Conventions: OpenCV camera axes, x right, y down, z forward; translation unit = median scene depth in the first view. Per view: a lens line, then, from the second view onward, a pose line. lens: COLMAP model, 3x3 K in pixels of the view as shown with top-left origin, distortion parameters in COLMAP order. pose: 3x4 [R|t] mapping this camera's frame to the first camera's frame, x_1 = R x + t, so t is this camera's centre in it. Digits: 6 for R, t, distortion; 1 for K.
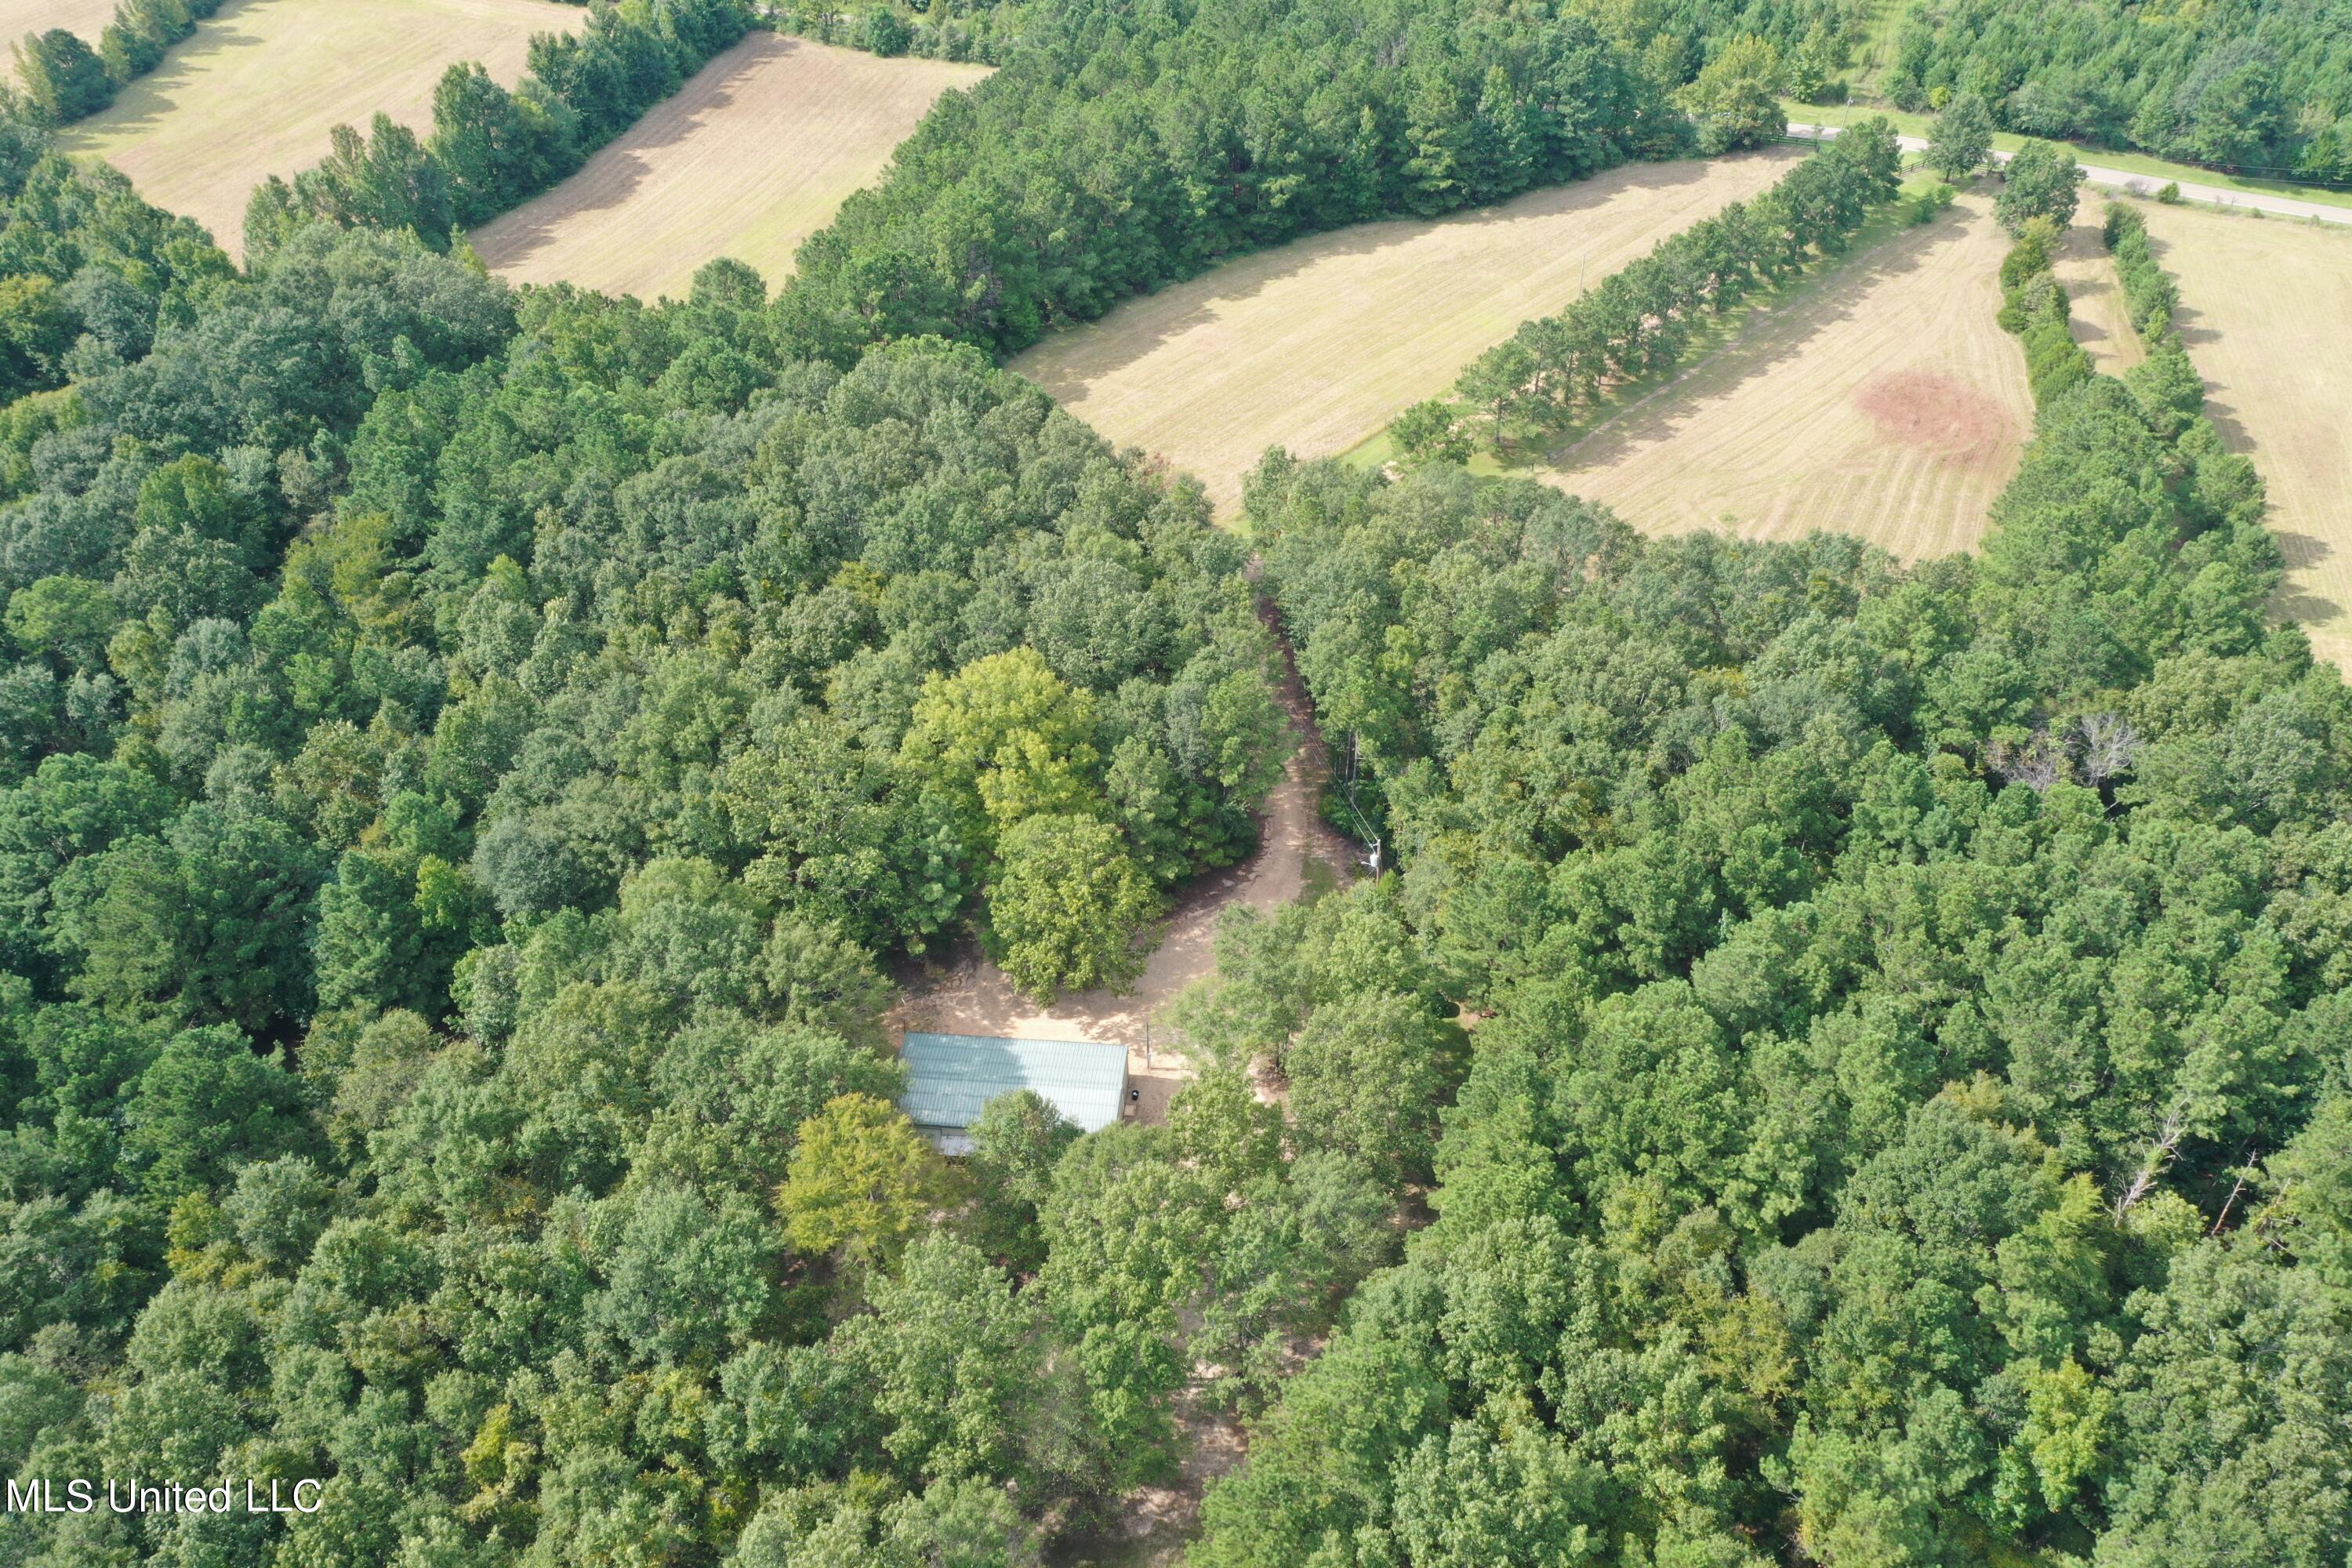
lens RADIAL K [[1850.8, 0, 1179.2], [0, 1850.8, 775.8], [0, 0, 1]] dist [0.003201, 0.007866]
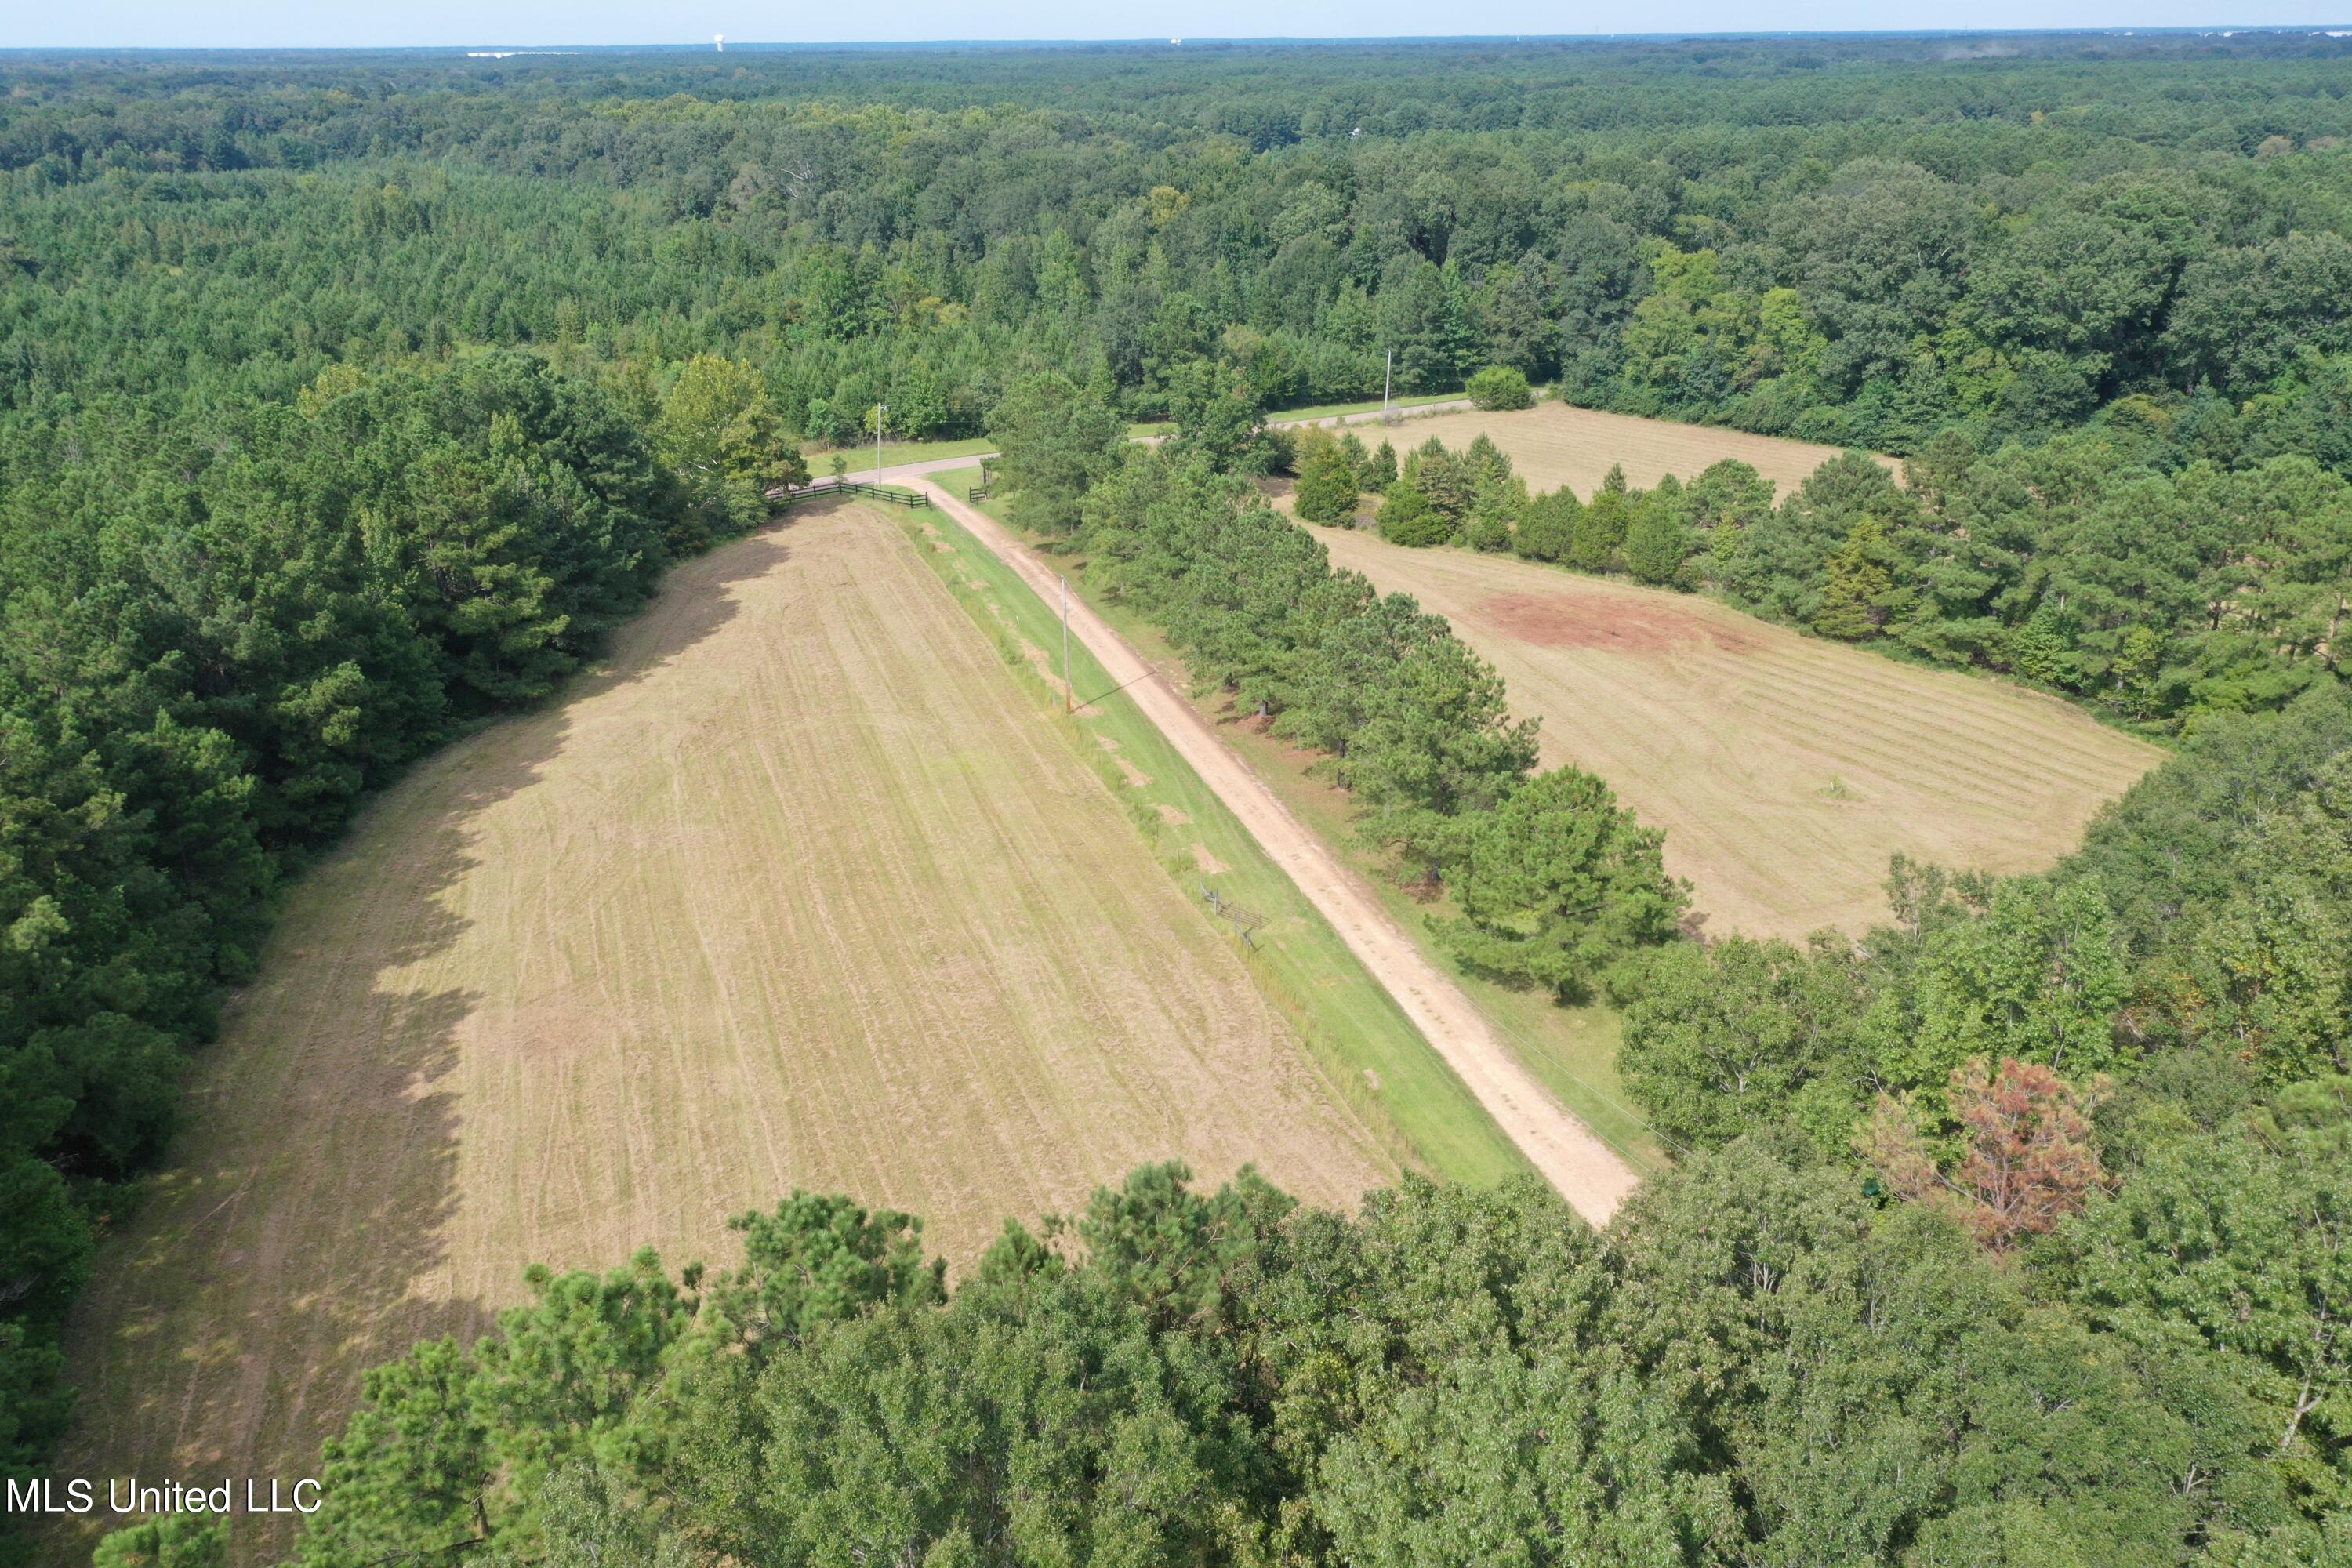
lens RADIAL K [[1850.8, 0, 1177.8], [0, 1850.8, 780.1], [0, 0, 1]] dist [0.003201, 0.007866]
pose [[0.505934, -0.313451, 0.803604, -0.185413], [0.558140, 0.829276, -0.027930, -0.186864], [-0.657655, 0.462654, 0.594509, 0.642300]]
